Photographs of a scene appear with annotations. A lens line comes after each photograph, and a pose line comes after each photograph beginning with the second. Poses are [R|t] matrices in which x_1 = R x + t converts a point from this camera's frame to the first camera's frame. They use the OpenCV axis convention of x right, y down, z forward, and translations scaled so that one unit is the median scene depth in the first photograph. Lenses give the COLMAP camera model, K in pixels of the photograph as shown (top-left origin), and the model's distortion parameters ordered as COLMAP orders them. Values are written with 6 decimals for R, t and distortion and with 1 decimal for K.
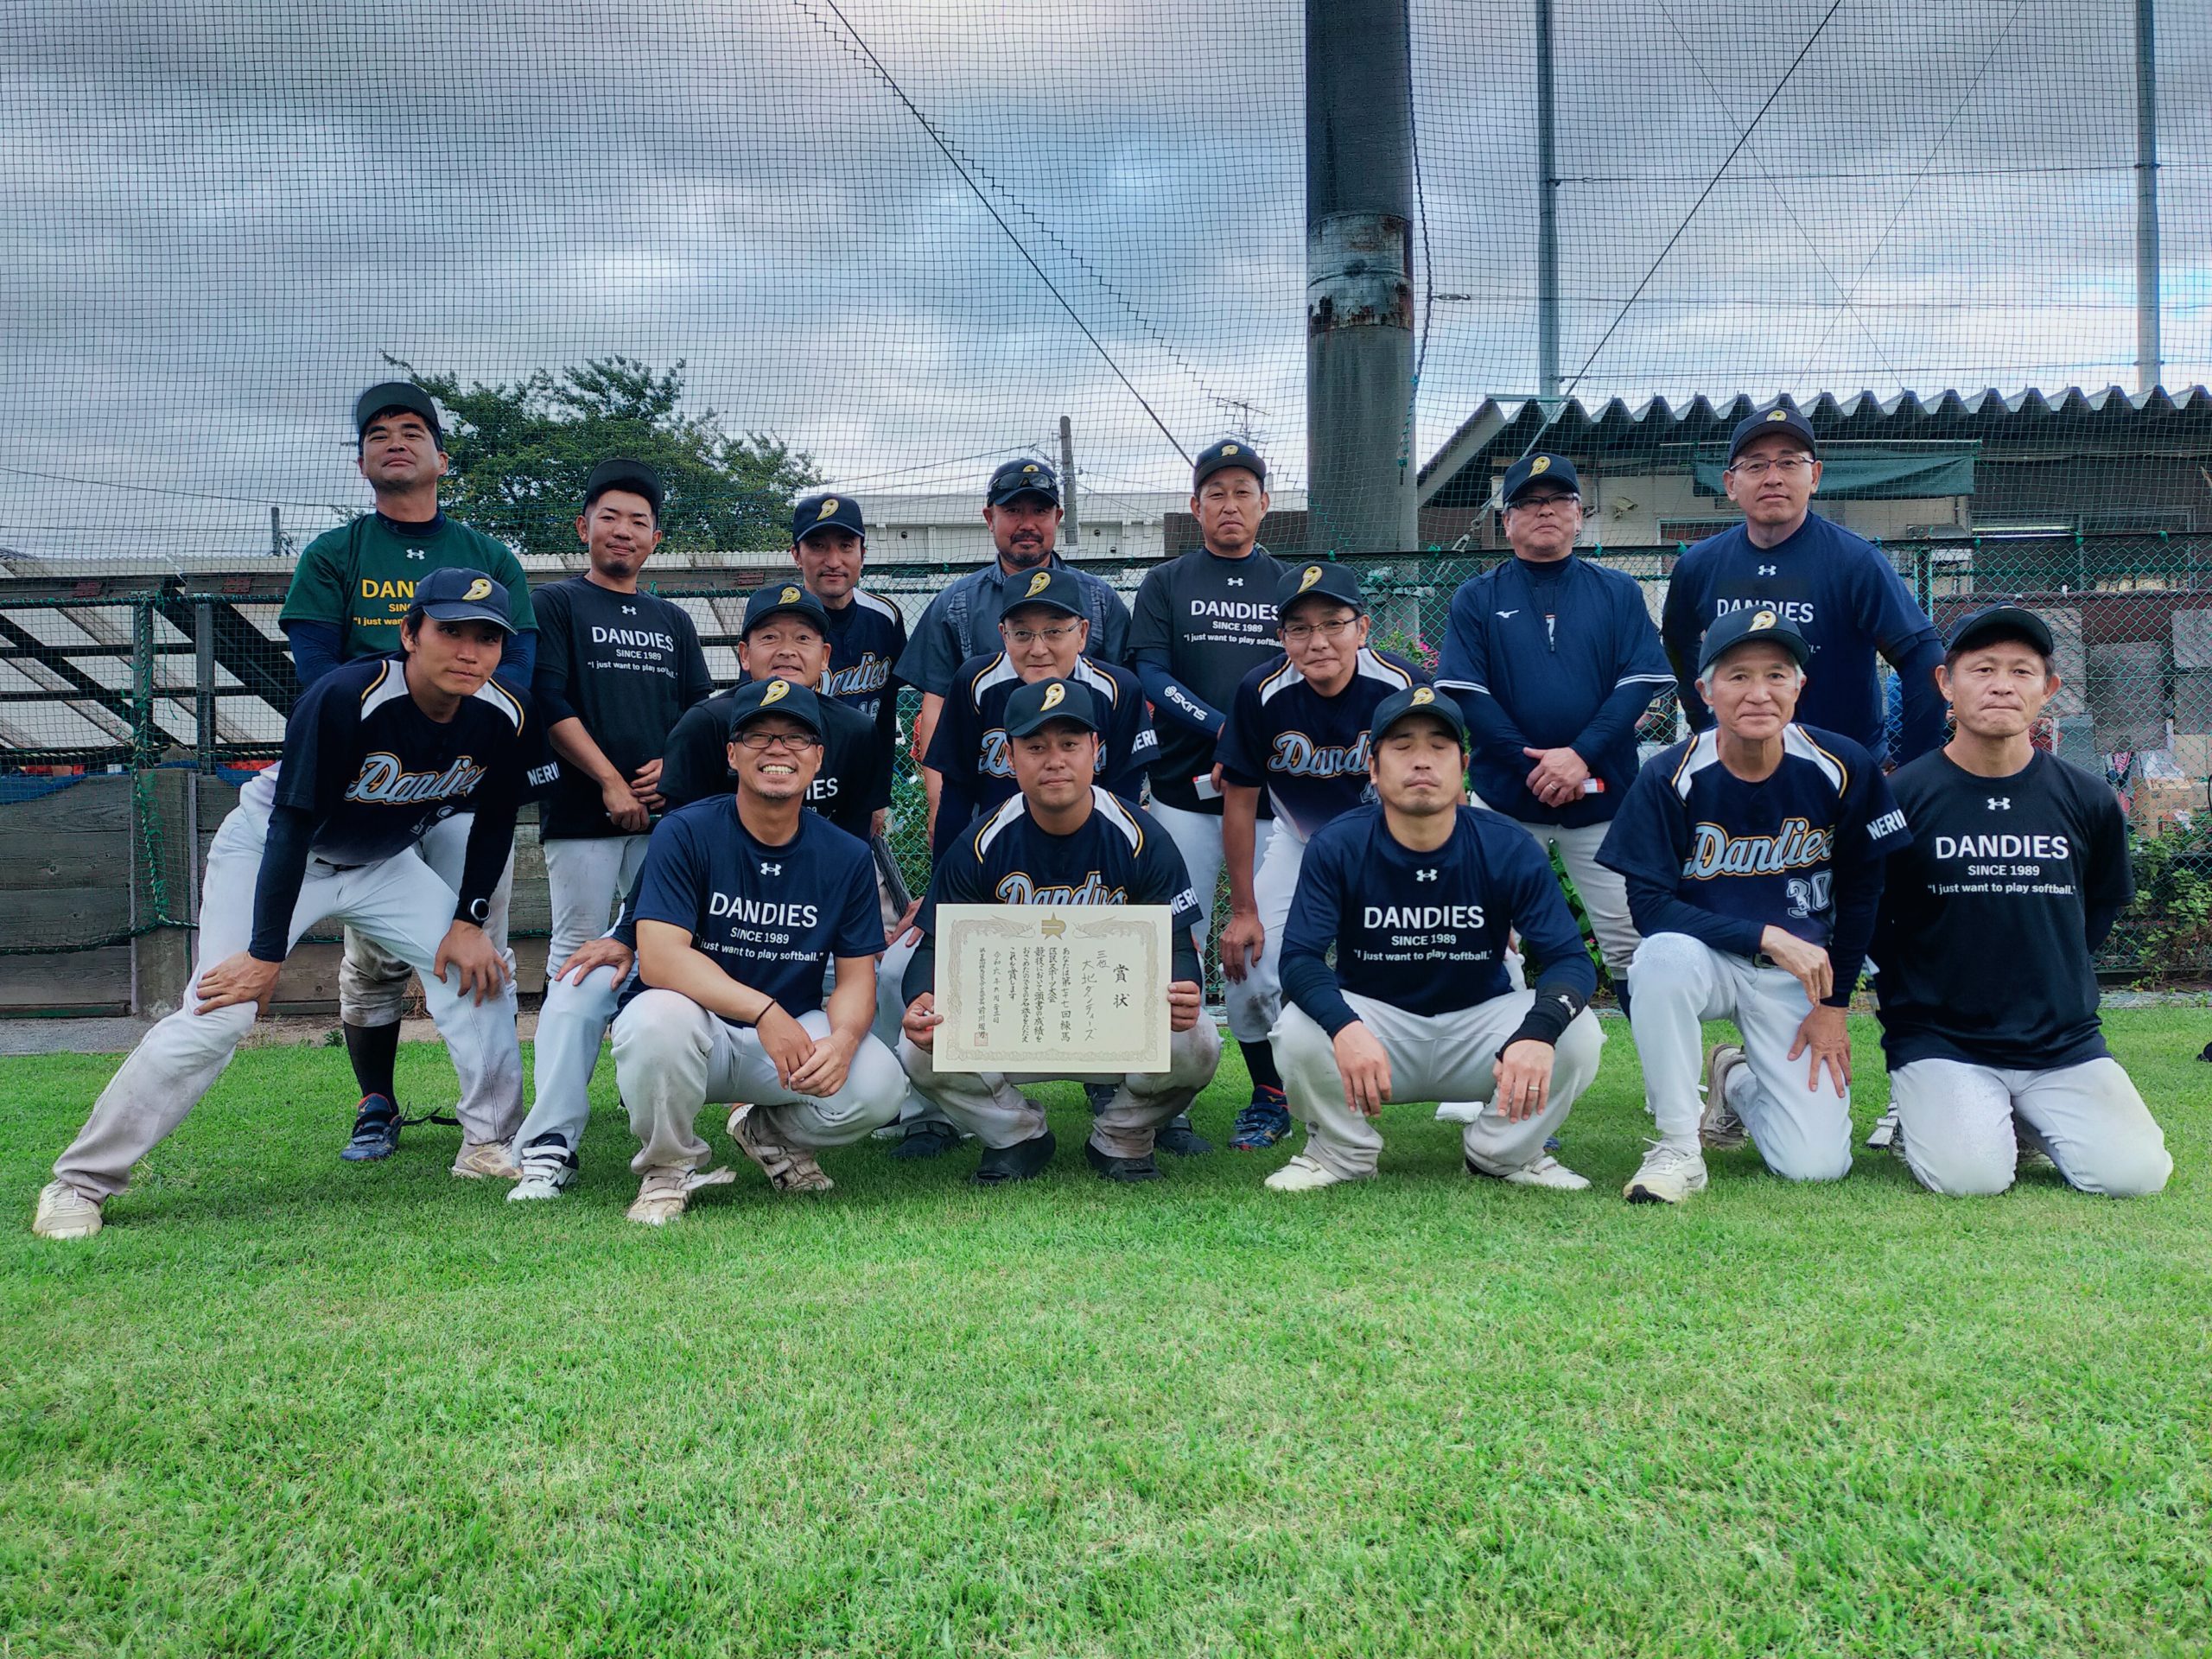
lens RADIAL K [[2987.3, 0, 1094.9], [0, 2987.3, 861.0], [0, 0, 1]] dist [0.103290, -0.186794]
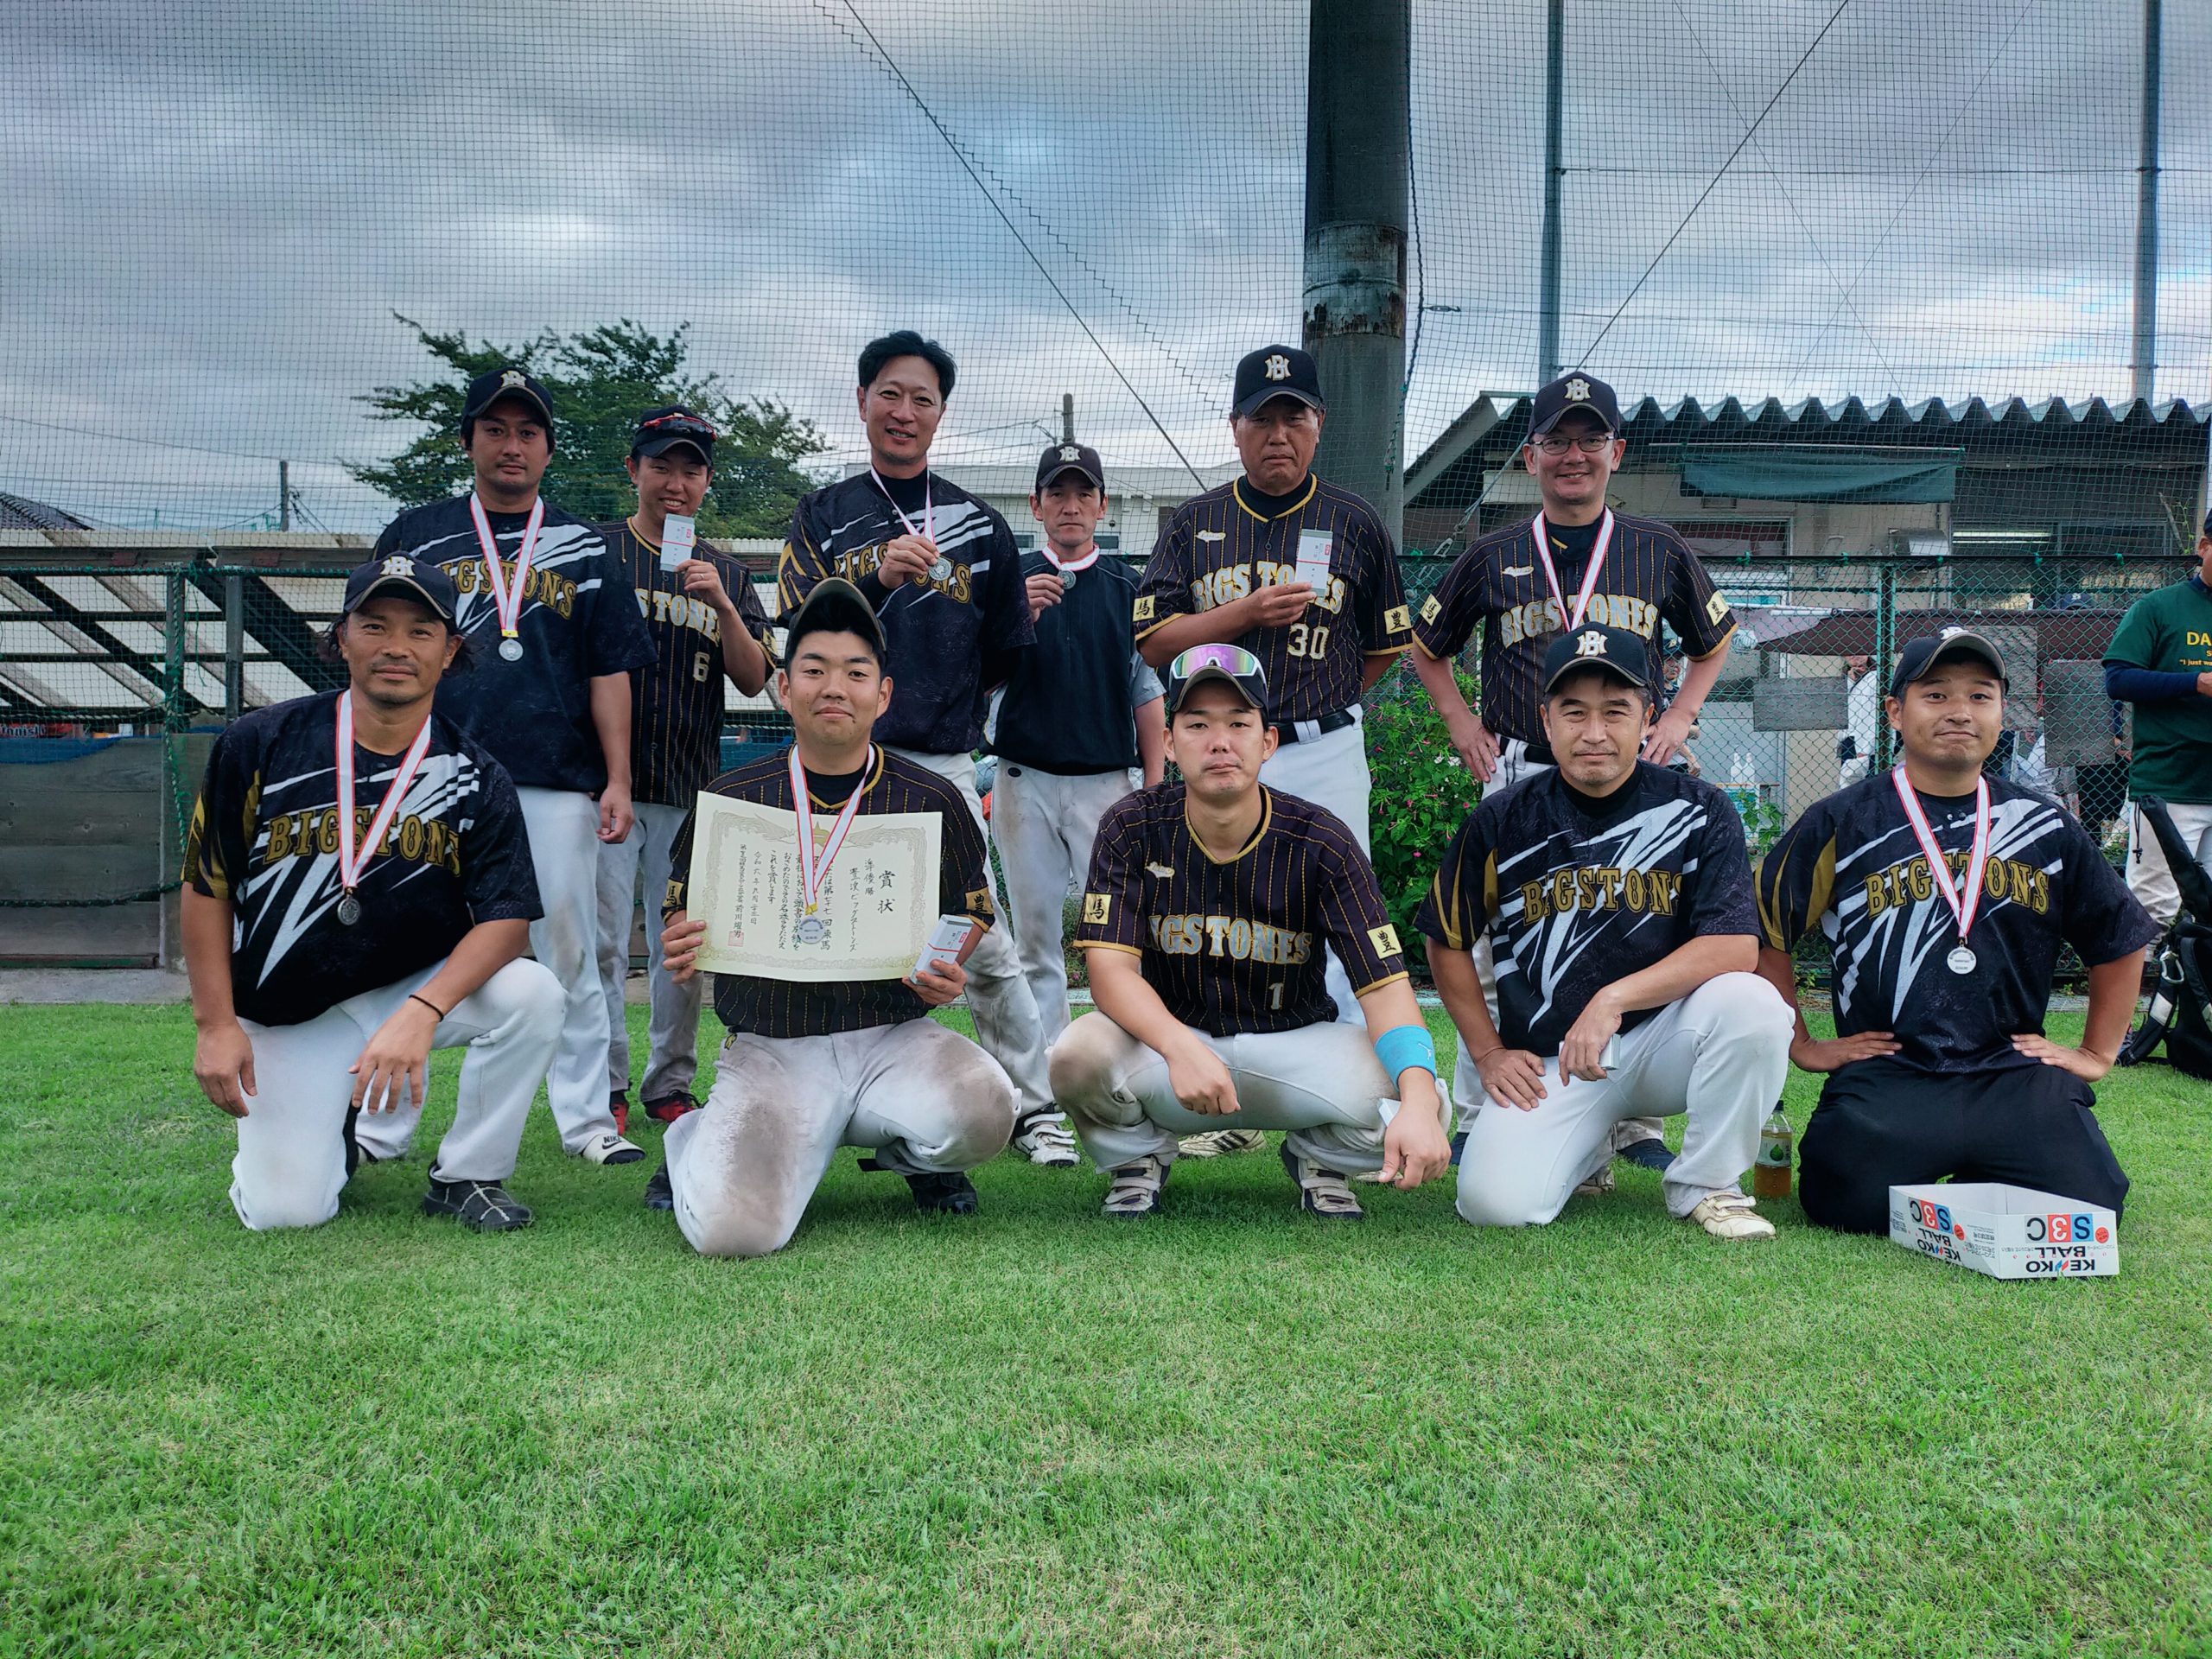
lens RADIAL K [[3079.1, 0, 1144.1], [0, 3079.1, 944.4], [0, 0, 1]] dist [0.233473, -0.990778]
pose [[0.999408, 0.029145, 0.018297, 0.006470], [-0.029907, 0.998633, 0.042859, -0.025930], [-0.017023, -0.043381, 0.998914, -0.173790]]
